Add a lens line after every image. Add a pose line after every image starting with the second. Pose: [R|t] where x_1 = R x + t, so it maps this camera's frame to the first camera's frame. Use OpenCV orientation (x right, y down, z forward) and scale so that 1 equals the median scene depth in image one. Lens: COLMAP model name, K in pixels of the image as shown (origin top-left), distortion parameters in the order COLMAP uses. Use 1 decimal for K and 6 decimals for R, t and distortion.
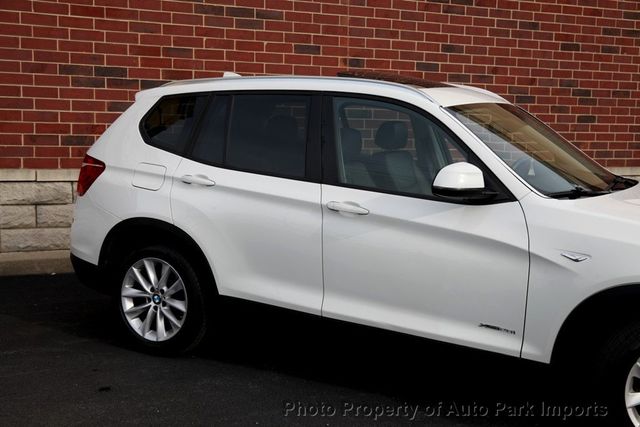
lens RADIAL K [[882.0, 0, 320.0], [0, 882.0, 213.5], [0, 0, 1]] dist [0.037081, 0.070951]
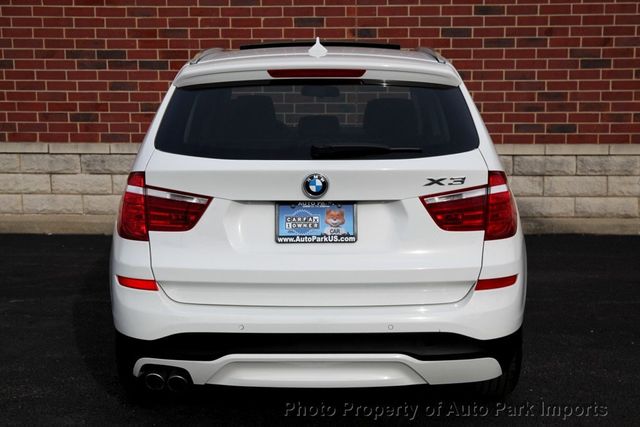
lens RADIAL K [[903.8, 0, 328.3], [0, 903.8, 214.1], [0, 0, 1]] dist [0.040385, 0.103638]
pose [[0.872975, 0.037564, -0.486315, 0.562530], [-0.031128, 0.999288, 0.021311, 0.005933], [0.486770, -0.003467, 0.873523, 0.145397]]
